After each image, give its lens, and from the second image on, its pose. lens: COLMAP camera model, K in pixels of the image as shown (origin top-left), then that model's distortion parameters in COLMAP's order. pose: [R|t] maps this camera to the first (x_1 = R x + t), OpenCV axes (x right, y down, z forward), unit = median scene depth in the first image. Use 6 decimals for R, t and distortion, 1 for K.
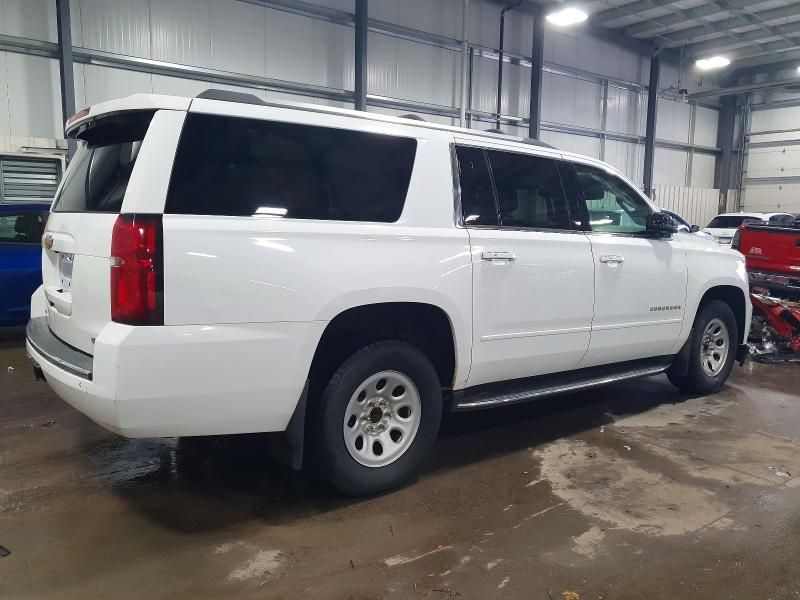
lens RADIAL K [[644.7, 0, 400.0], [0, 644.7, 300.0], [0, 0, 1]] dist [-0.212839, 0.188939]
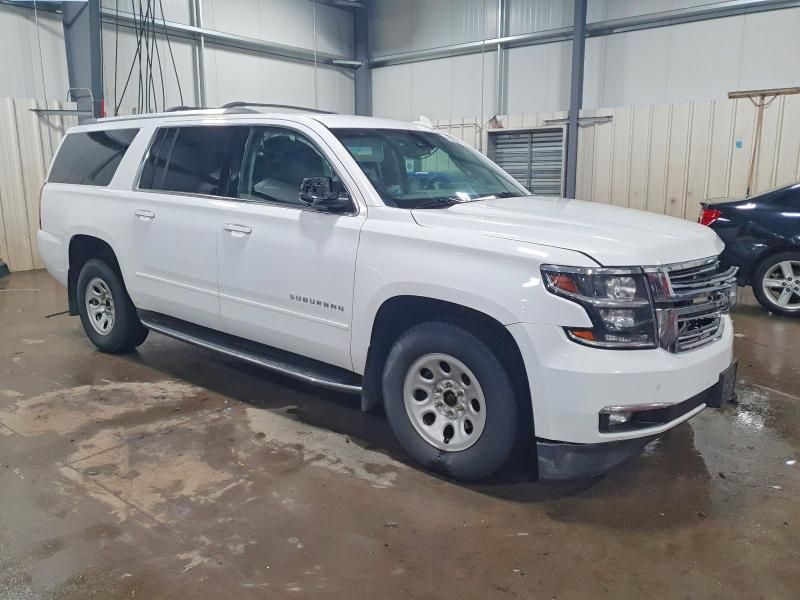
lens RADIAL K [[675.4, 0, 401.9], [0, 675.4, 326.2], [0, 0, 1]] dist [-0.001230, 0.003592]
pose [[0.252138, 0.189601, -0.948935, 1.375707], [-0.151016, 0.976313, 0.154945, -0.114133], [0.955835, 0.104237, 0.274798, 0.958864]]
